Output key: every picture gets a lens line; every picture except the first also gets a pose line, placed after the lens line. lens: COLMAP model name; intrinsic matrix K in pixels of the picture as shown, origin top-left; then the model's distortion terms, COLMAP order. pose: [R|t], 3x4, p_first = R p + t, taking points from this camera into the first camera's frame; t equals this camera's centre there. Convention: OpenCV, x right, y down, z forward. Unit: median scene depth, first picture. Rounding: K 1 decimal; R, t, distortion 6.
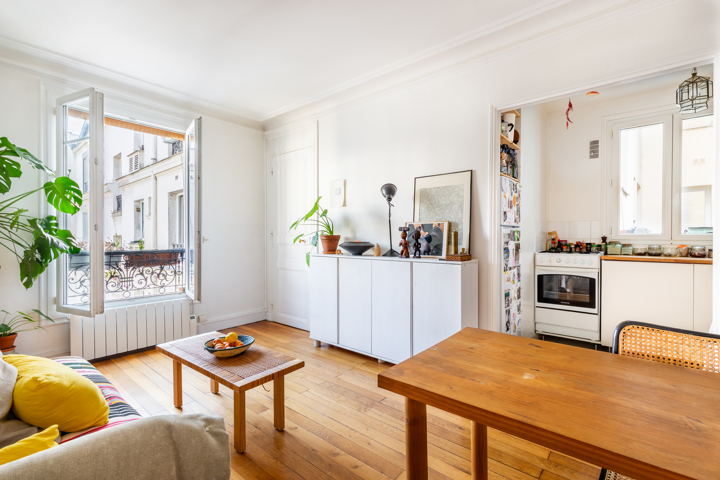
lens RADIAL K [[333.0, 0, 360.0], [0, 333.0, 240.0], [0, 0, 1]] dist [0.001443, 0.000116]
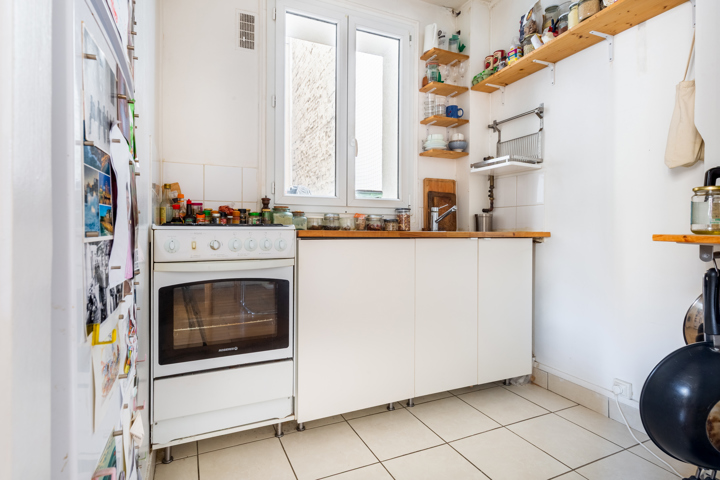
lens RADIAL K [[349.5, 0, 334.0], [0, 349.5, 229.9], [0, 0, 1]] dist [0.002207, 0.000335]
pose [[0.427653, -0.001675, 0.903942, 0.276289], [0.003826, 0.999993, 0.000042, 0.043229], [-0.903935, 0.003440, 0.427656, 0.674485]]
